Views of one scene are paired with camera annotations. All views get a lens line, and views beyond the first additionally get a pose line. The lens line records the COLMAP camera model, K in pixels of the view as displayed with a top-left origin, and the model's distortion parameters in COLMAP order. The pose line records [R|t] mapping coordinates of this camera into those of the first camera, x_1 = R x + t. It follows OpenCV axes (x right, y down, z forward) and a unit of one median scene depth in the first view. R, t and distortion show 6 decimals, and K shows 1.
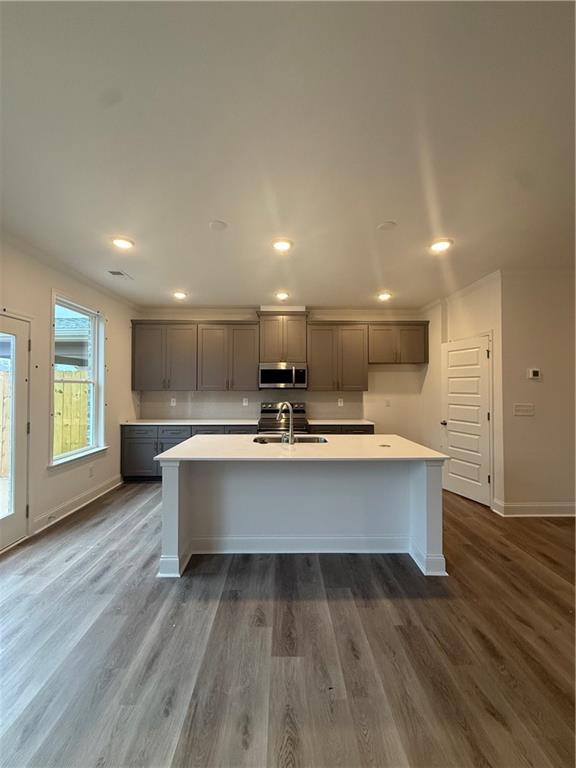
lens RADIAL K [[312.2, 0, 282.8], [0, 312.2, 379.3], [0, 0, 1]] dist [-0.001802, 0.000698]
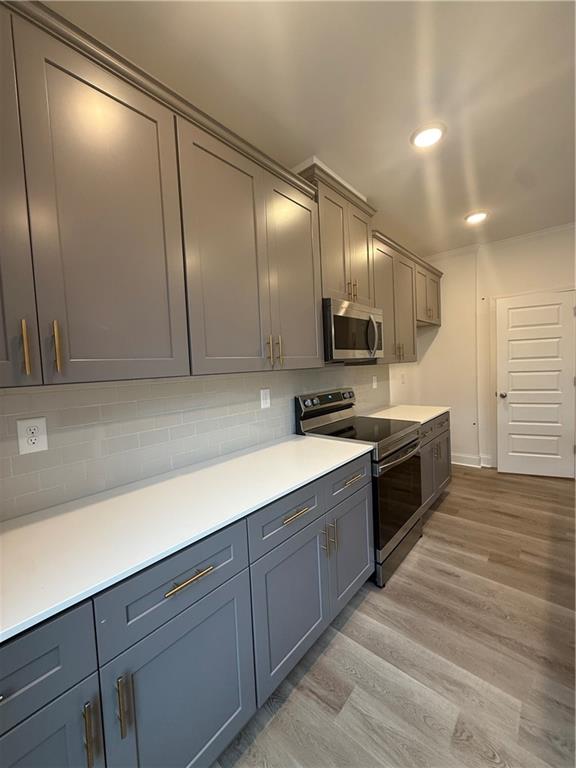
lens RADIAL K [[312.2, 0, 286.4], [0, 312.2, 381.6], [0, 0, 1]] dist [-0.001802, 0.000698]
pose [[0.659172, -0.071301, 0.748605, -0.428502], [0.026966, 0.997096, 0.071224, 0.025121], [-0.751509, -0.026762, 0.659180, 0.781253]]
